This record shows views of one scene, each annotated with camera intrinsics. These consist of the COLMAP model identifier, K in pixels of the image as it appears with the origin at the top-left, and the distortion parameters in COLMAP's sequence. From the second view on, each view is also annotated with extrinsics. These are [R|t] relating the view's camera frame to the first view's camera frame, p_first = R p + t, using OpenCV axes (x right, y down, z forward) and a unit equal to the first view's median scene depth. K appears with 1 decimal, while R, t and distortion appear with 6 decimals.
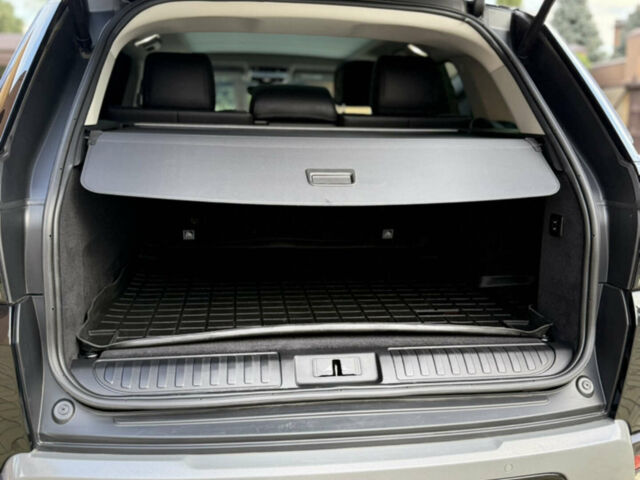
lens RADIAL K [[598.9, 0, 320.0], [0, 598.9, 240.0], [0, 0, 1]] dist [0.156101, -0.308309]
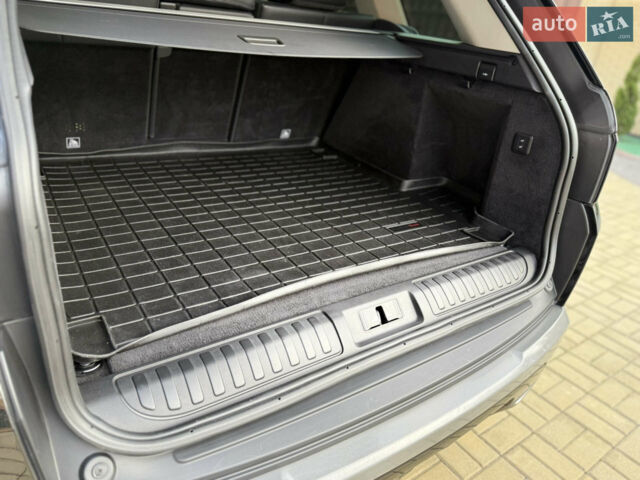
lens RADIAL K [[462.8, 0, 320.0], [0, 462.8, 240.0], [0, 0, 1]] dist [-0.007846, -0.004861]
pose [[0.889559, -0.121502, 0.440366, -0.322795], [-0.004657, 0.961518, 0.274701, -0.084842], [-0.456796, -0.246414, 0.854761, 0.424300]]
